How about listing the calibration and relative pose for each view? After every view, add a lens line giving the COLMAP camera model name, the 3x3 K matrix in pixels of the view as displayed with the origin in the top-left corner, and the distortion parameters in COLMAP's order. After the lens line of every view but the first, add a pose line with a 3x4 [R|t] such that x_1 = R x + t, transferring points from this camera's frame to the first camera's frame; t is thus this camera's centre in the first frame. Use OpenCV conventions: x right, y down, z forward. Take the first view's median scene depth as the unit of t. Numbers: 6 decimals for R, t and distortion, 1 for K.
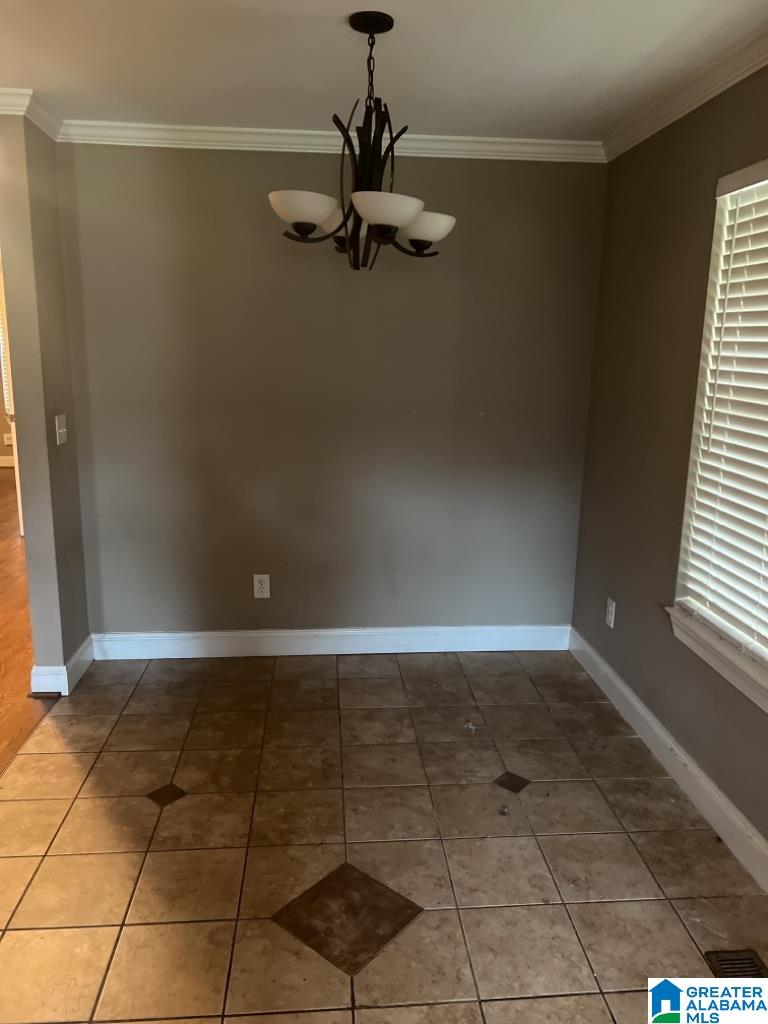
lens RADIAL K [[764.6, 0, 395.7], [0, 764.6, 515.7], [0, 0, 1]] dist [0.043032, -0.042436]
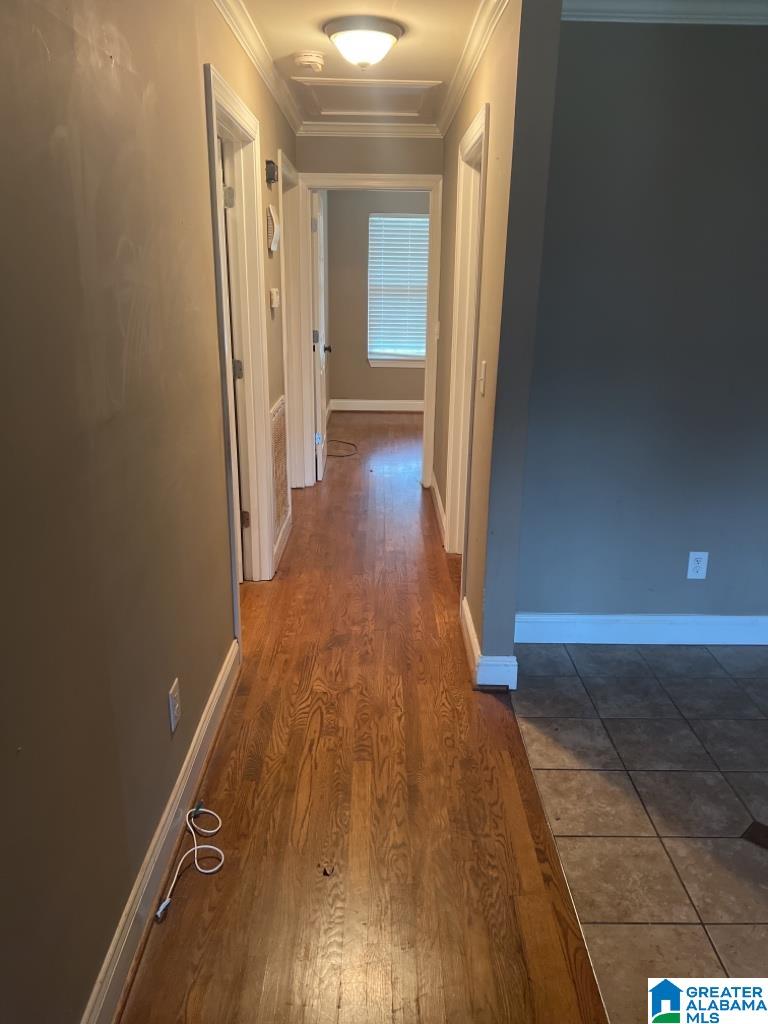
lens RADIAL K [[764.6, 0, 395.7], [0, 764.6, 515.7], [0, 0, 1]] dist [0.043032, -0.042436]
pose [[0.997930, 0.017534, -0.061874, -0.538319], [-0.011443, 0.995175, 0.097449, -0.051013], [0.063284, -0.096540, 0.993315, 0.146359]]
